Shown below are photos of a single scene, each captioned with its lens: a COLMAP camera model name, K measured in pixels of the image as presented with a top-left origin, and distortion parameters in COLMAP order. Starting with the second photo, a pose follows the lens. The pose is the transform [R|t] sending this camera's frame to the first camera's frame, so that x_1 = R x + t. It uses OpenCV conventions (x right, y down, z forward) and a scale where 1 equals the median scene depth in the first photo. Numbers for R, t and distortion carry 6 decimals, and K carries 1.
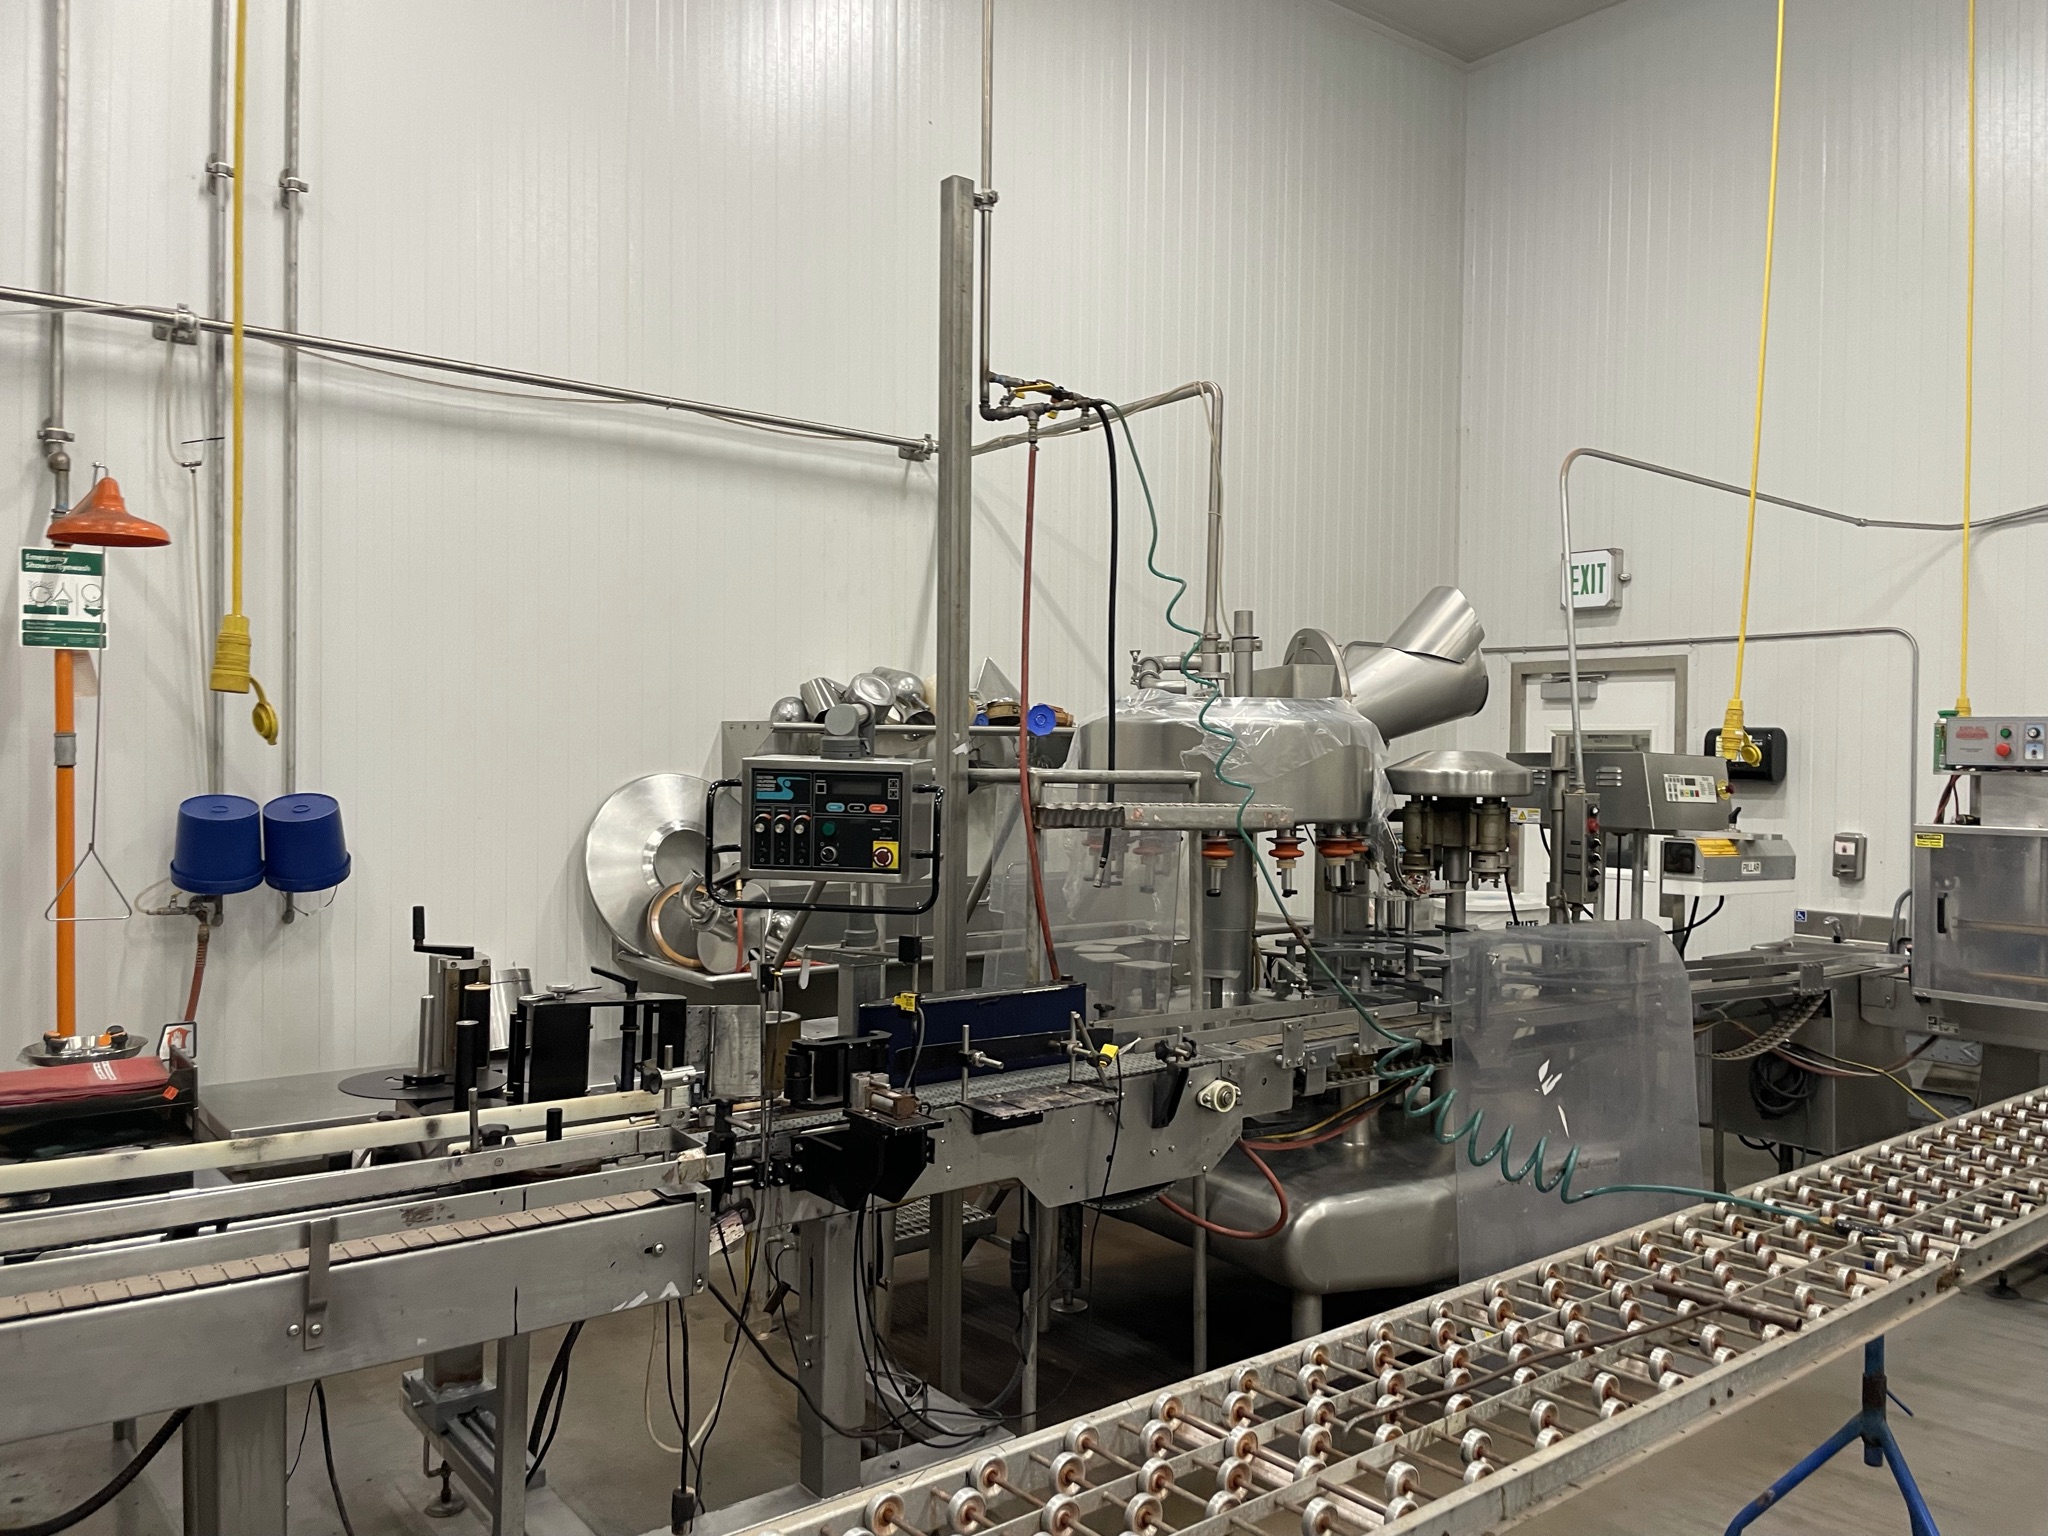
lens RADIAL K [[1526.4, 0, 1035.3], [0, 1526.4, 816.0], [0, 0, 1]] dist [0.055631, -0.066116]
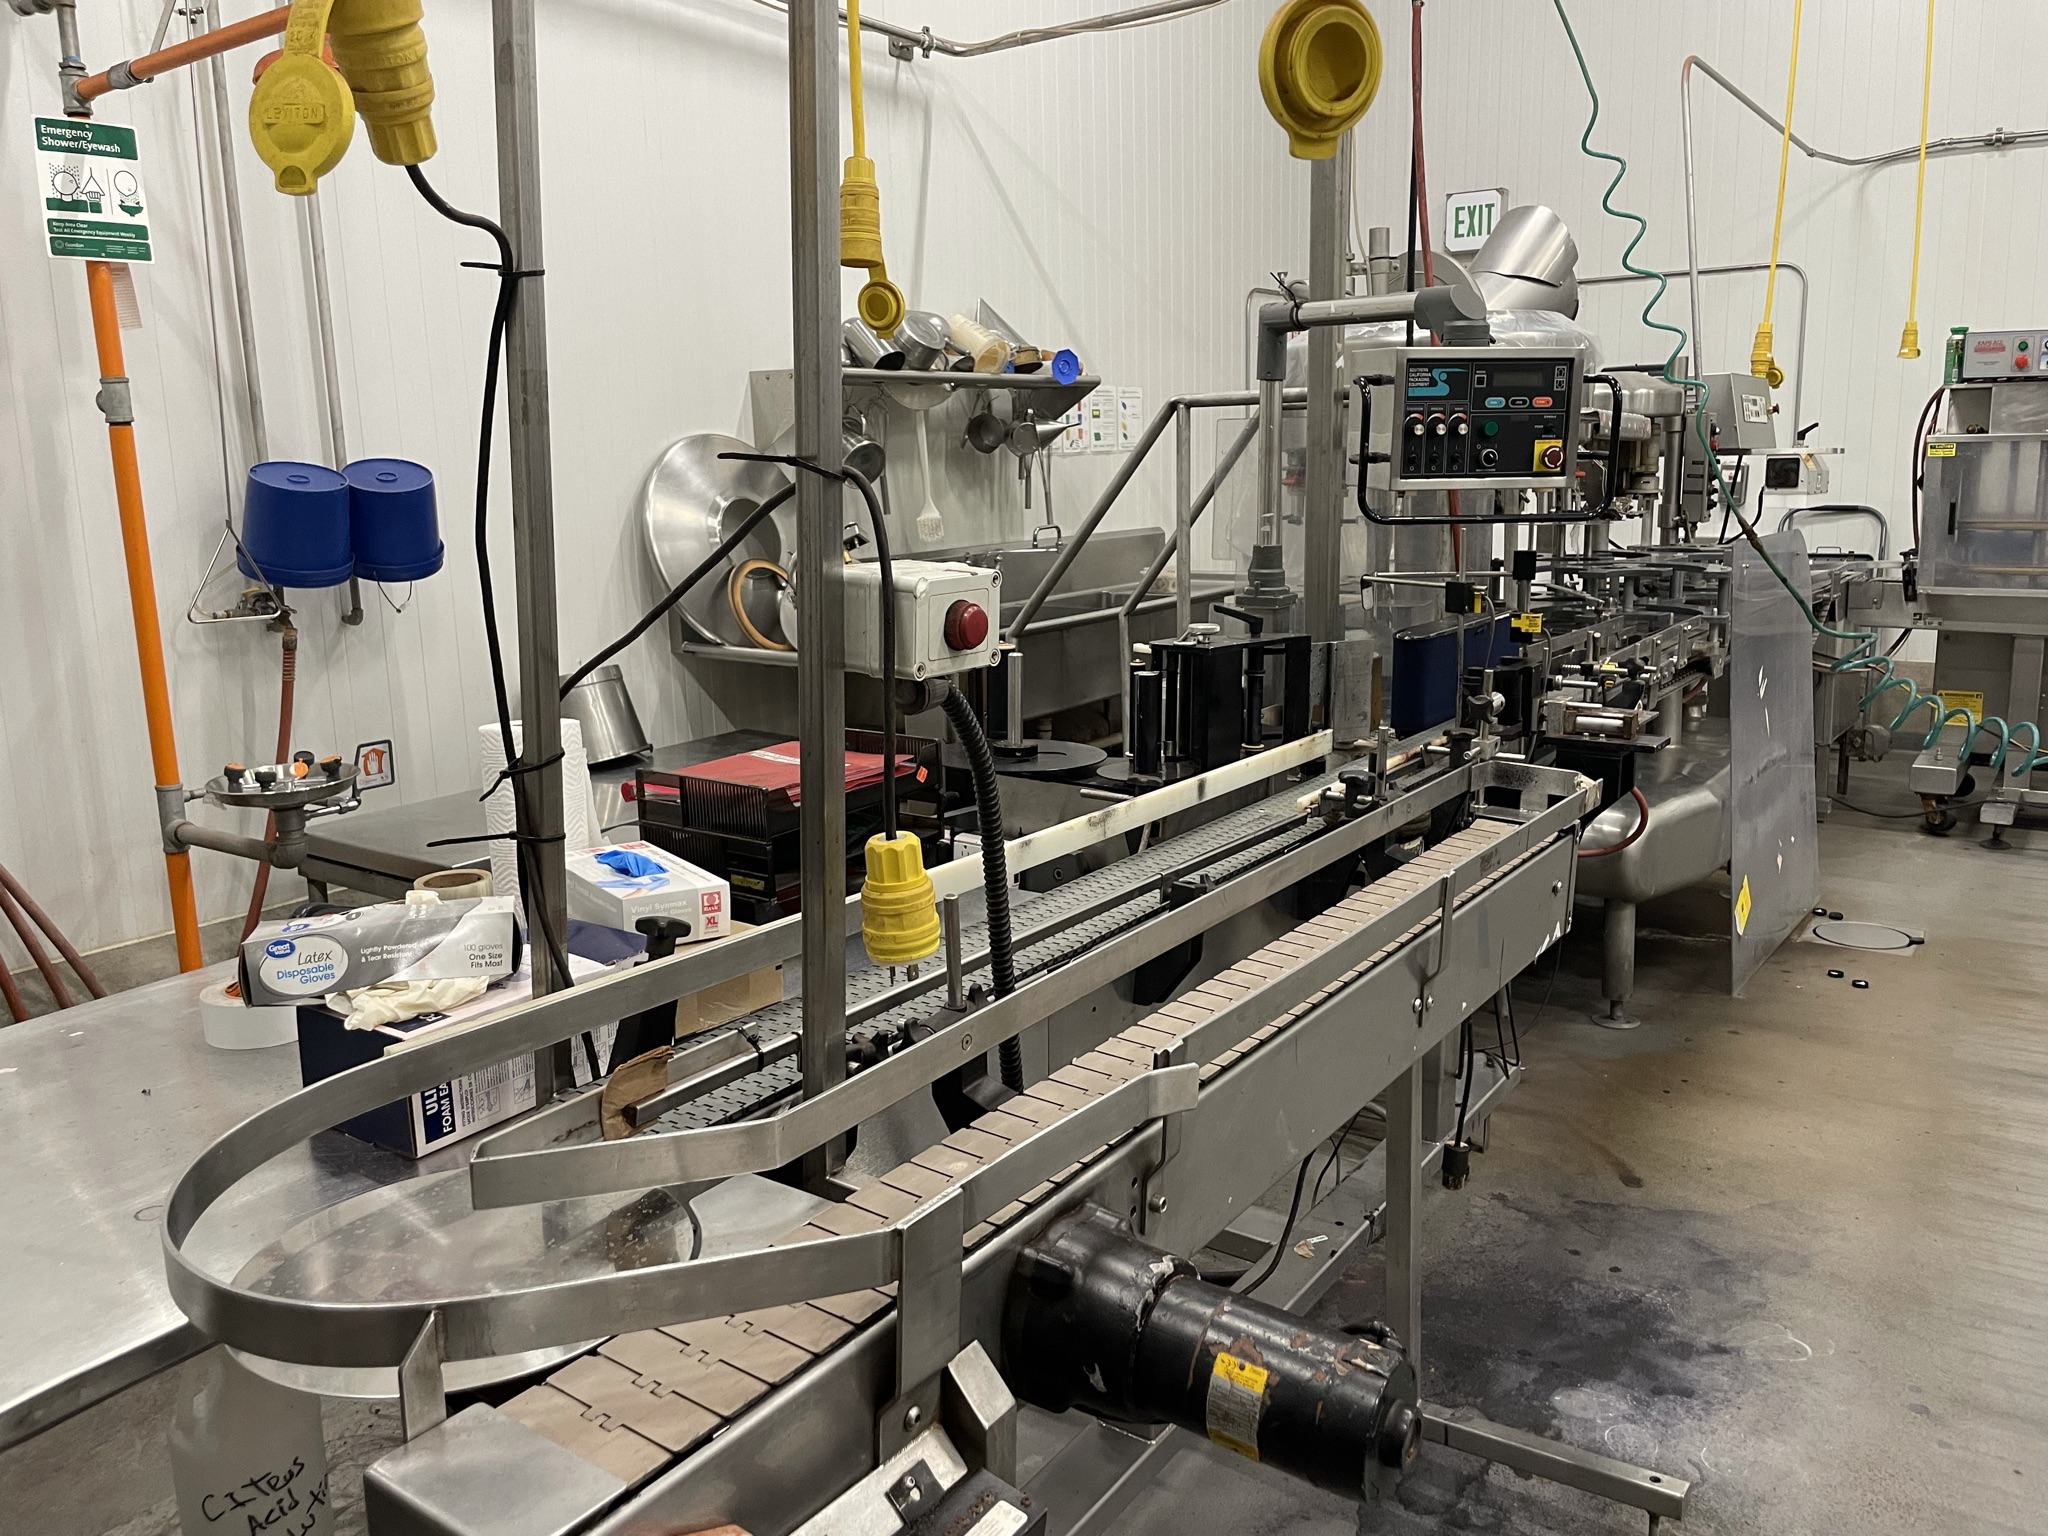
lens RADIAL K [[1526.4, 0, 1029.6], [0, 1526.4, 770.5], [0, 0, 1]] dist [0.055631, -0.066116]
pose [[0.958728, -0.091764, 0.269110, -0.384108], [0.045848, 0.983995, 0.172198, 0.022707], [-0.280604, -0.152753, 0.947591, 0.122528]]
